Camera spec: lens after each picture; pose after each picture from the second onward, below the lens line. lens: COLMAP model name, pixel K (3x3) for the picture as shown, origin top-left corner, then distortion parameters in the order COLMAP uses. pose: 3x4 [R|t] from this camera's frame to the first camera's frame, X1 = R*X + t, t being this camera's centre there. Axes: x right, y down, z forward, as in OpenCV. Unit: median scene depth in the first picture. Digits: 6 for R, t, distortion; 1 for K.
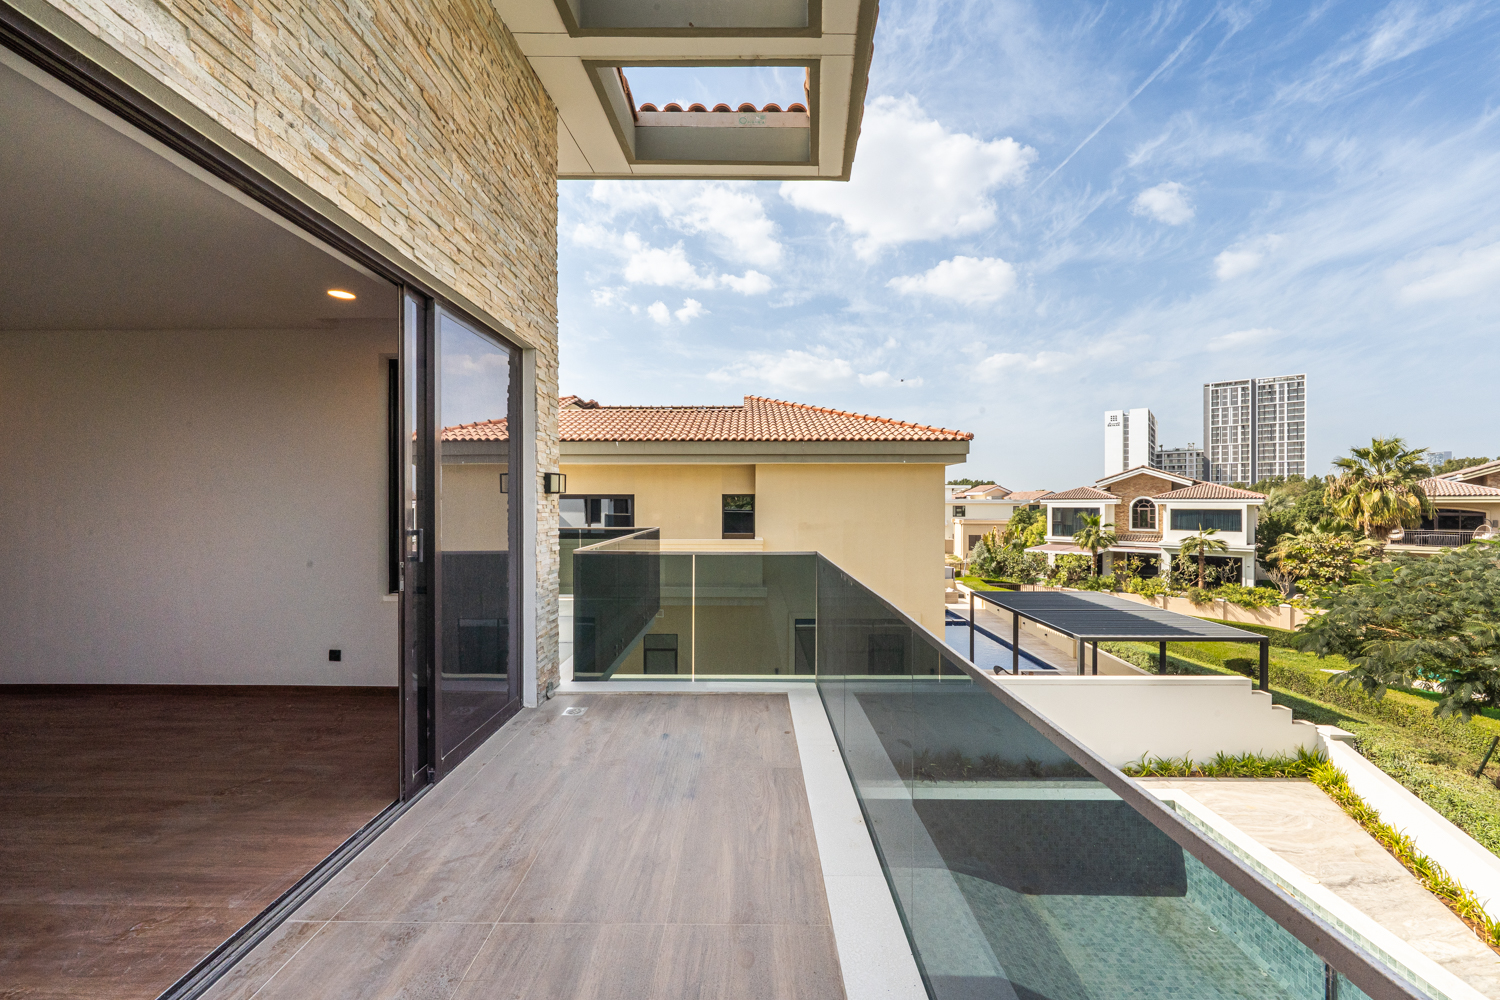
lens RADIAL K [[557.1, 0, 754.1], [0, 557.1, 508.7], [0, 0, 1]] dist [0.001112, 0.000101]
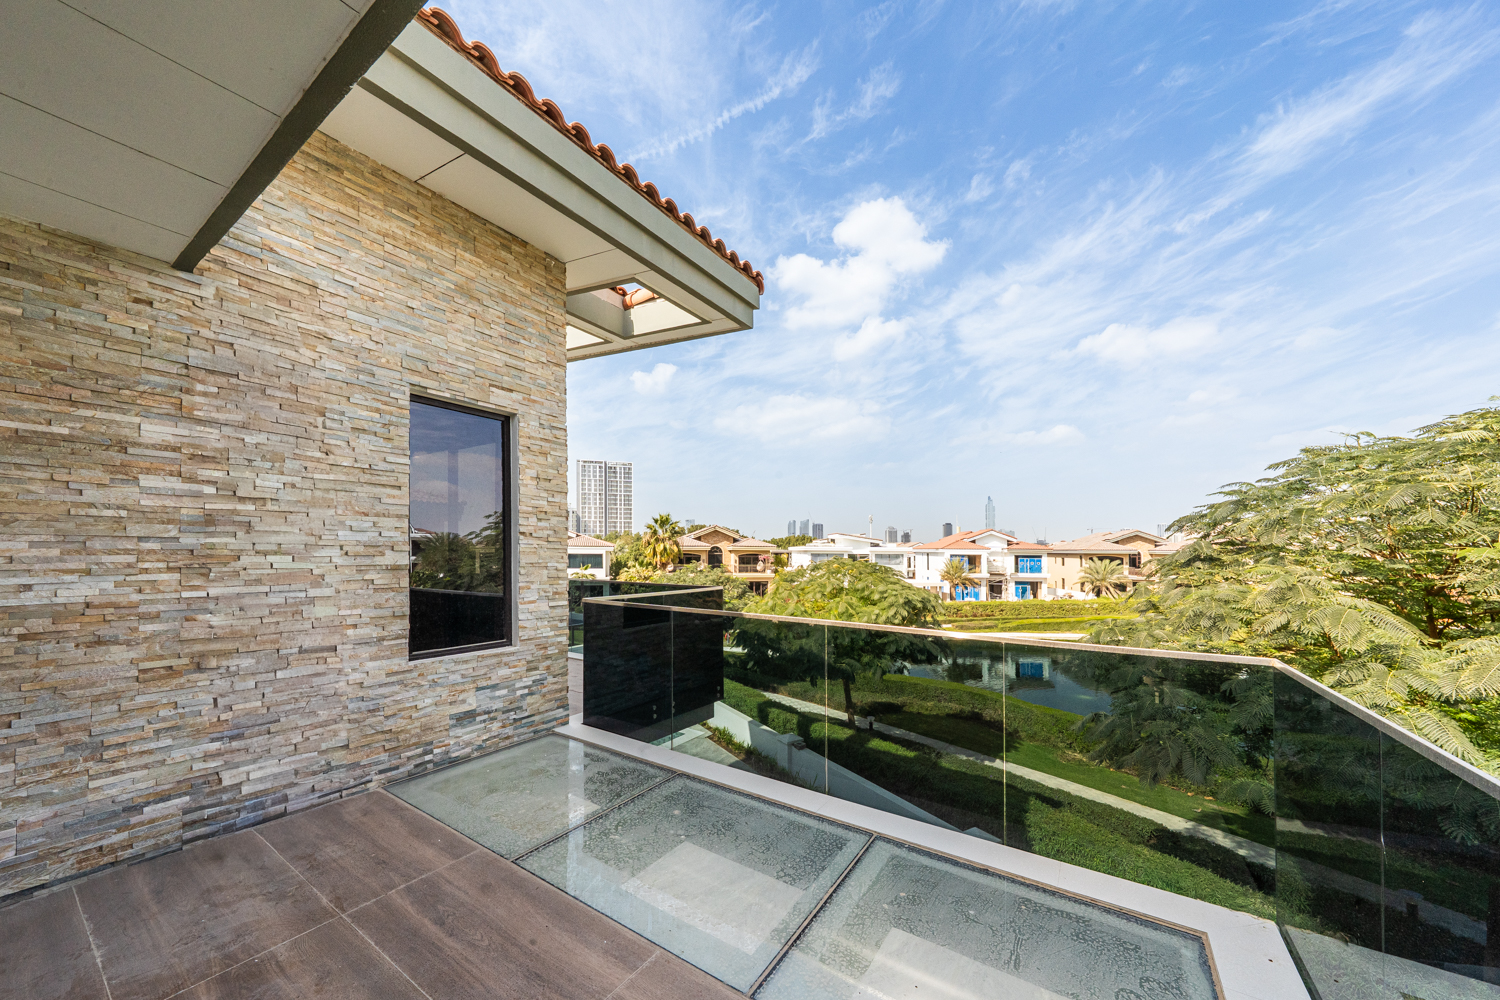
lens RADIAL K [[531.6, 0, 739.8], [0, 531.6, 552.5], [0, 0, 1]] dist [0.000273, -0.000003]
pose [[0.558619, -0.000585, 0.829424, -0.132317], [0.003793, 0.999991, -0.001849, 0.002288], [-0.829416, 0.004179, 0.558616, -0.134437]]
